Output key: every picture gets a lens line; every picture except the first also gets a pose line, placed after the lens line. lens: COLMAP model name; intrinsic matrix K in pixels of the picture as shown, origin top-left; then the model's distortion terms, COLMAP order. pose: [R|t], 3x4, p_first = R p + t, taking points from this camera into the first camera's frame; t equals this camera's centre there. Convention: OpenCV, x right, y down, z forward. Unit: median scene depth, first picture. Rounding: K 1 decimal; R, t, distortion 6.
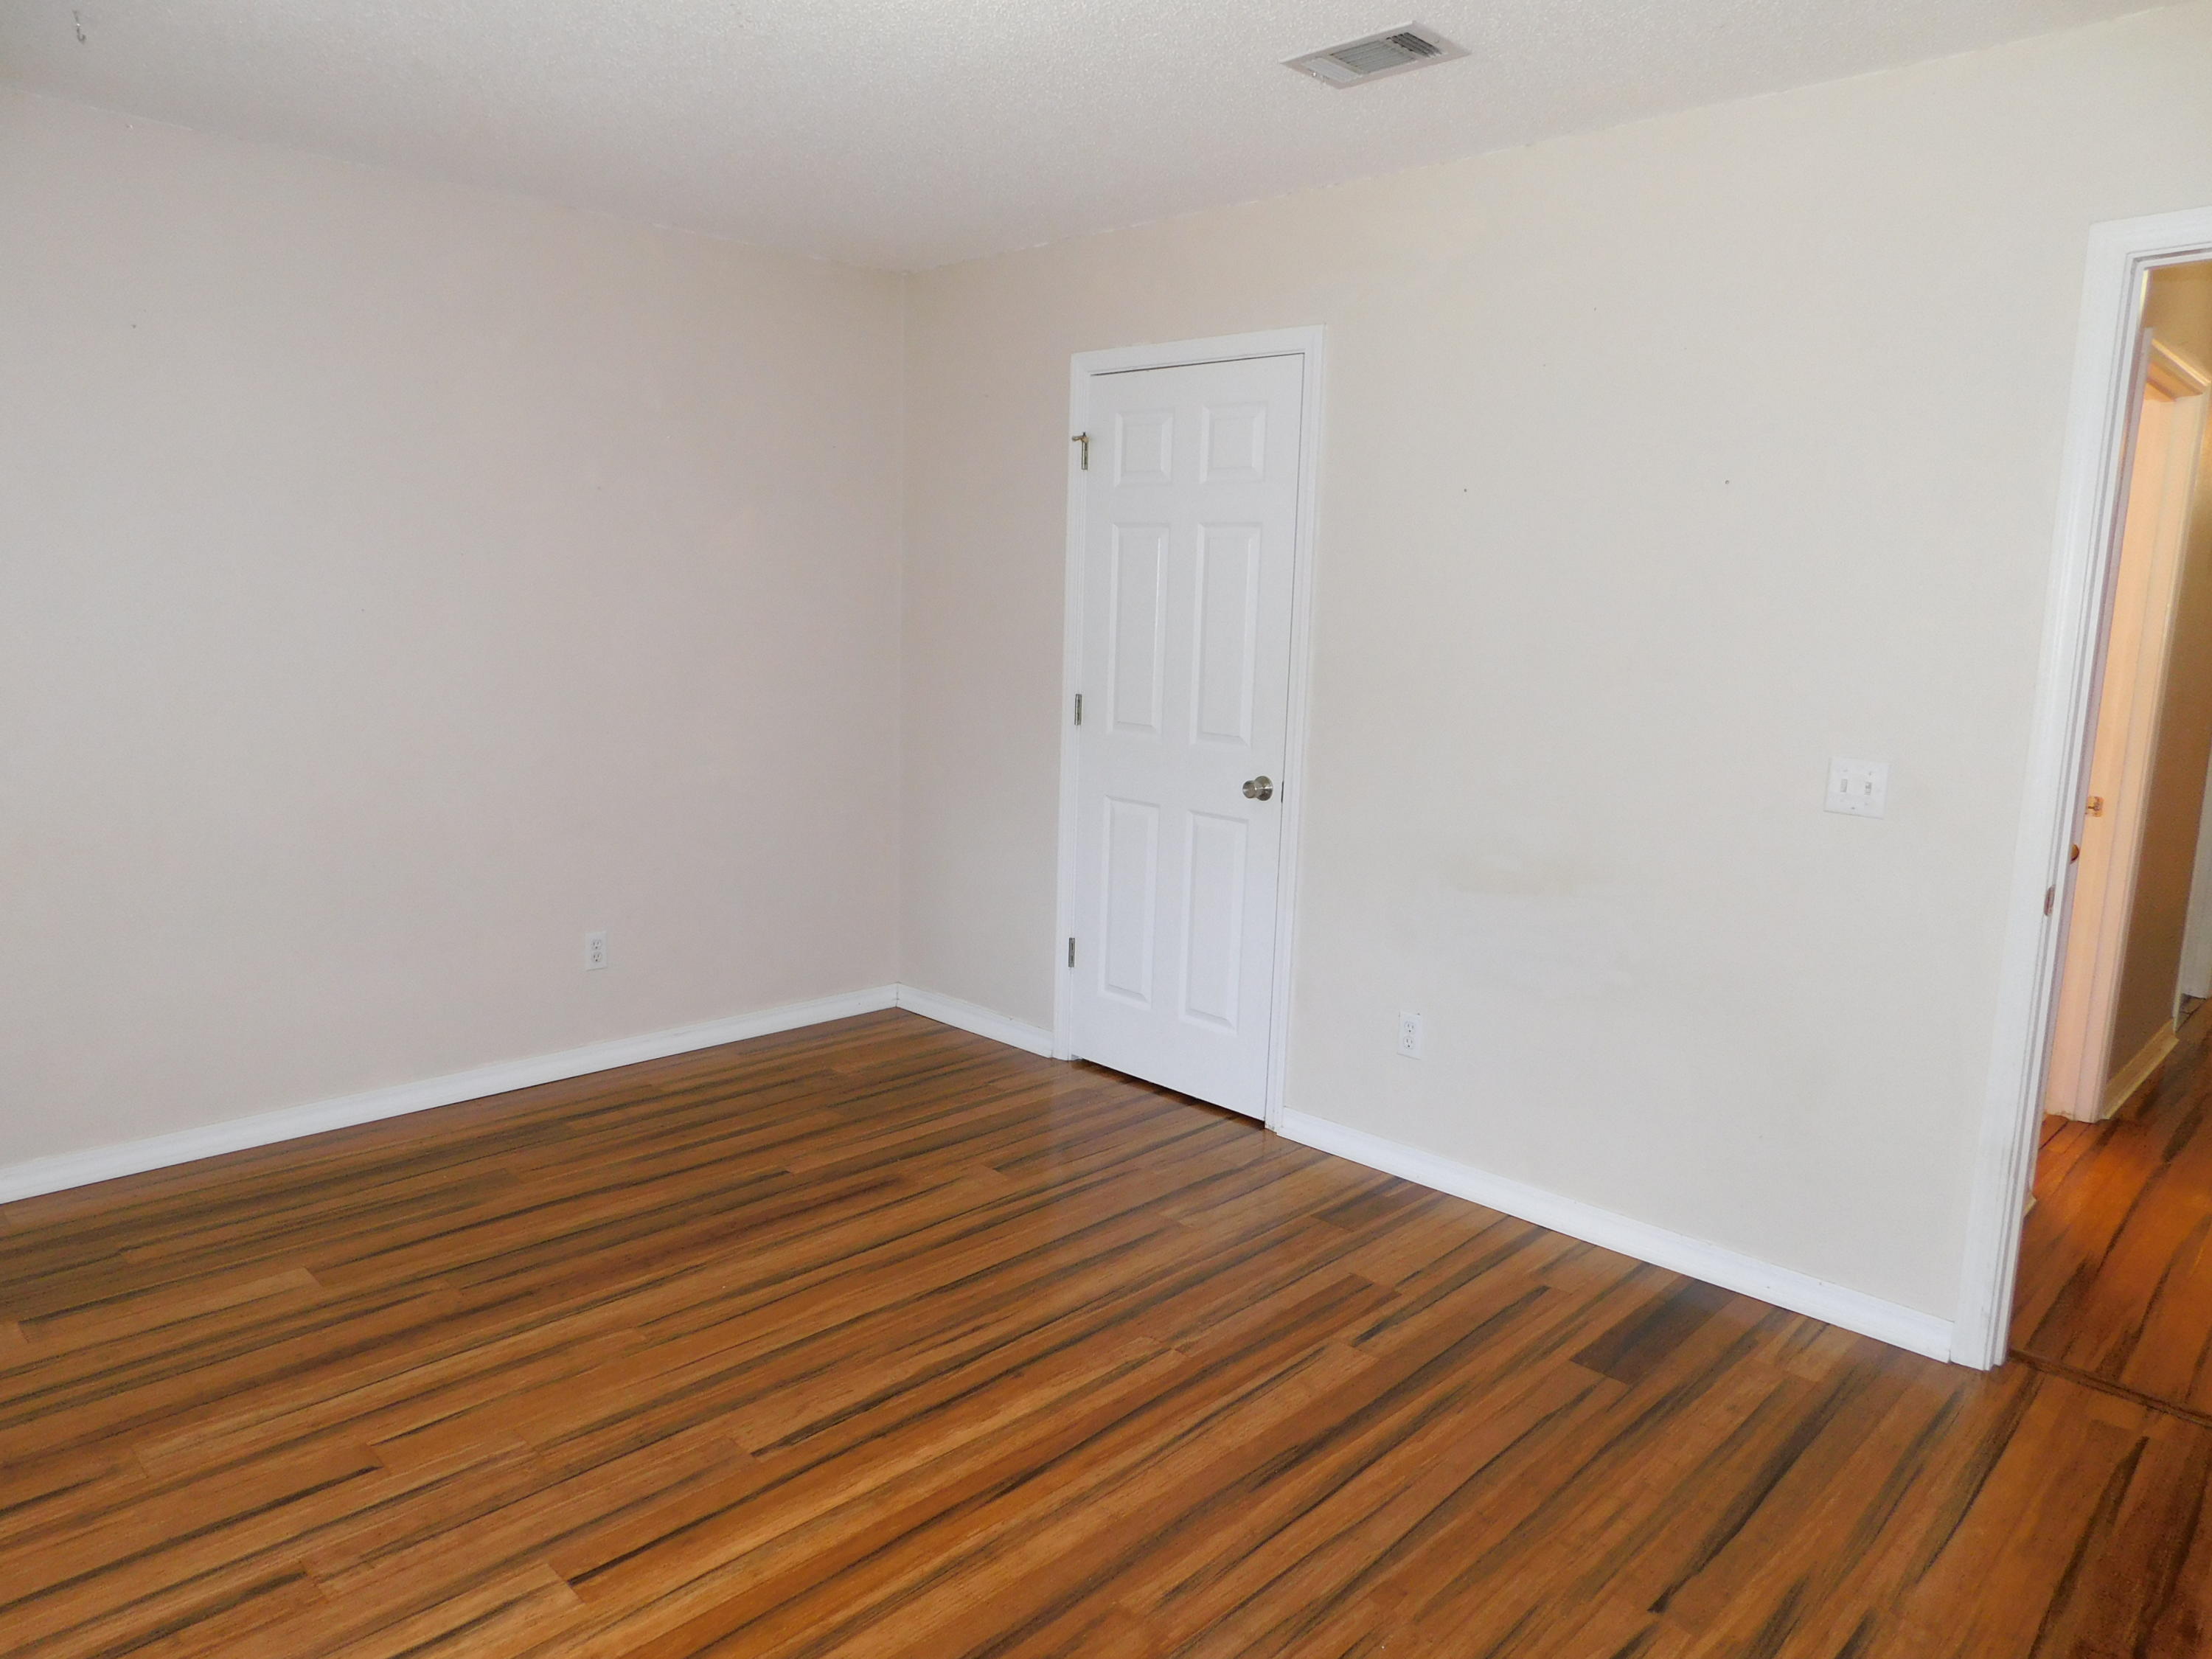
lens RADIAL K [[1483.3, 0, 1106.0], [0, 1483.3, 829.5], [0, 0, 1]] dist [-0.064343, 0.060751]
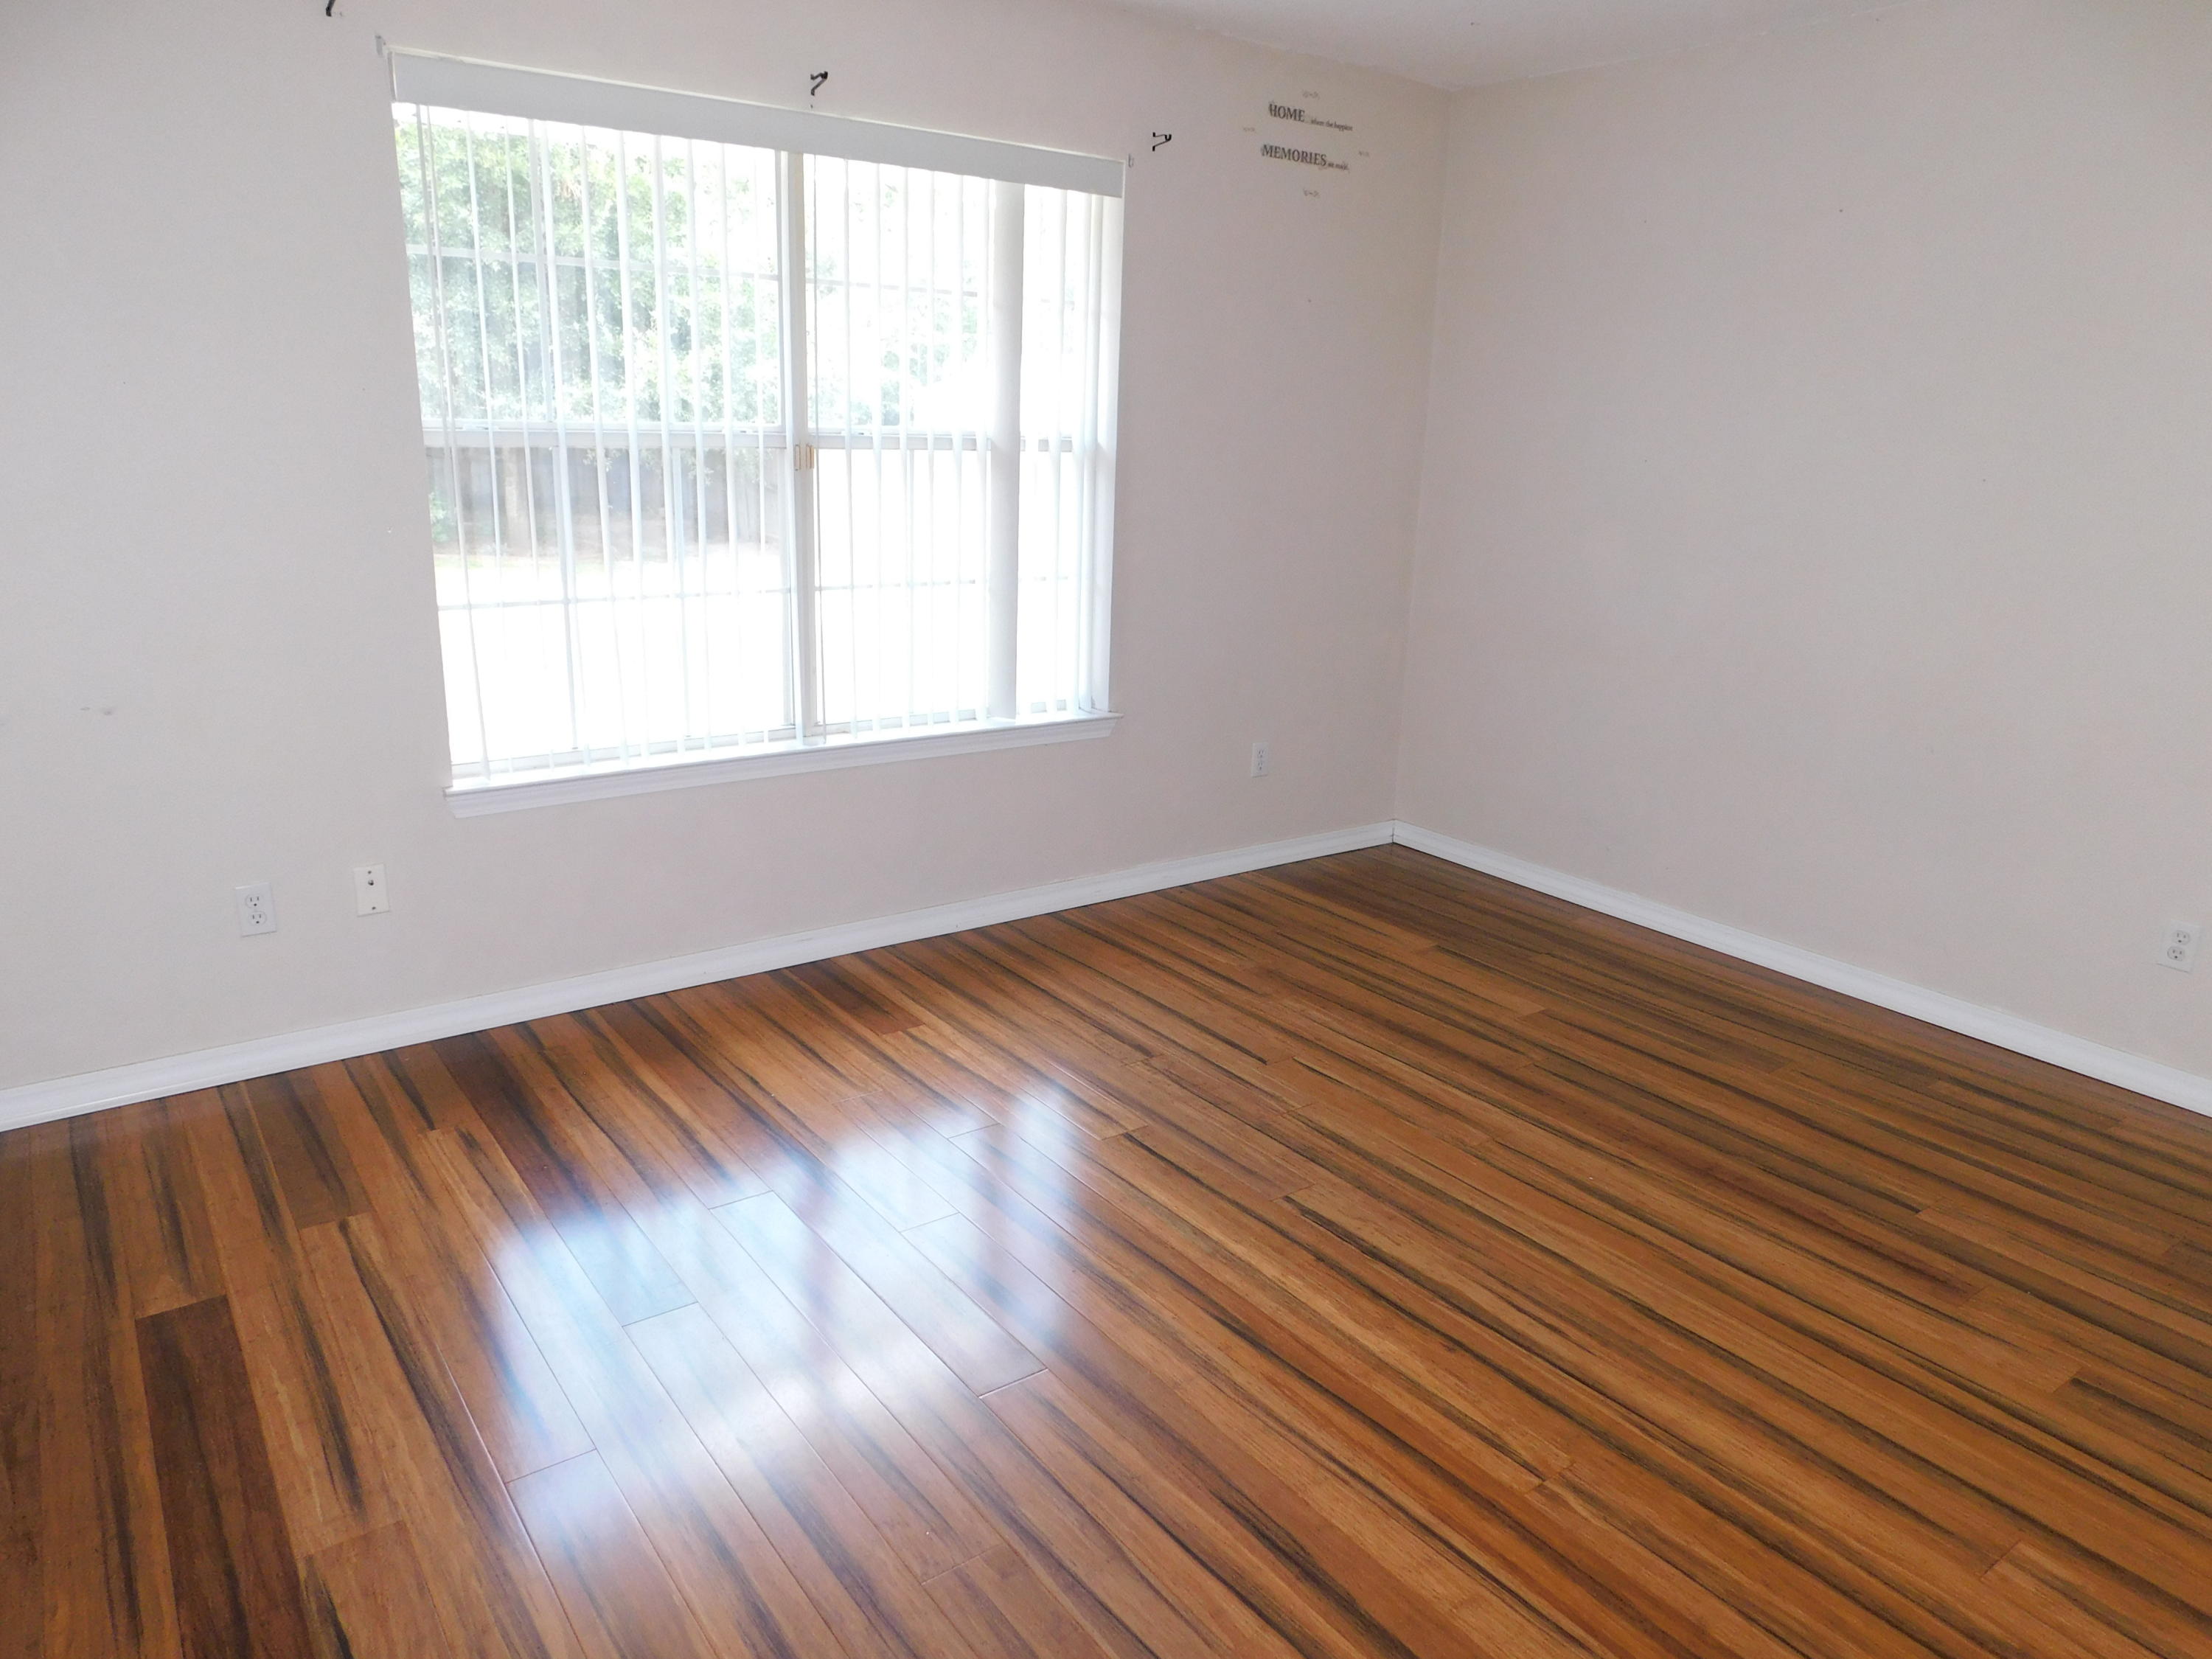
lens RADIAL K [[1483.3, 0, 1106.0], [0, 1483.3, 829.5], [0, 0, 1]] dist [-0.064343, 0.060751]
pose [[-0.152733, 0.236815, -0.959474, 0.672301], [-0.200830, 0.943170, 0.264760, -0.093729], [0.967646, 0.233129, -0.096494, 0.765020]]
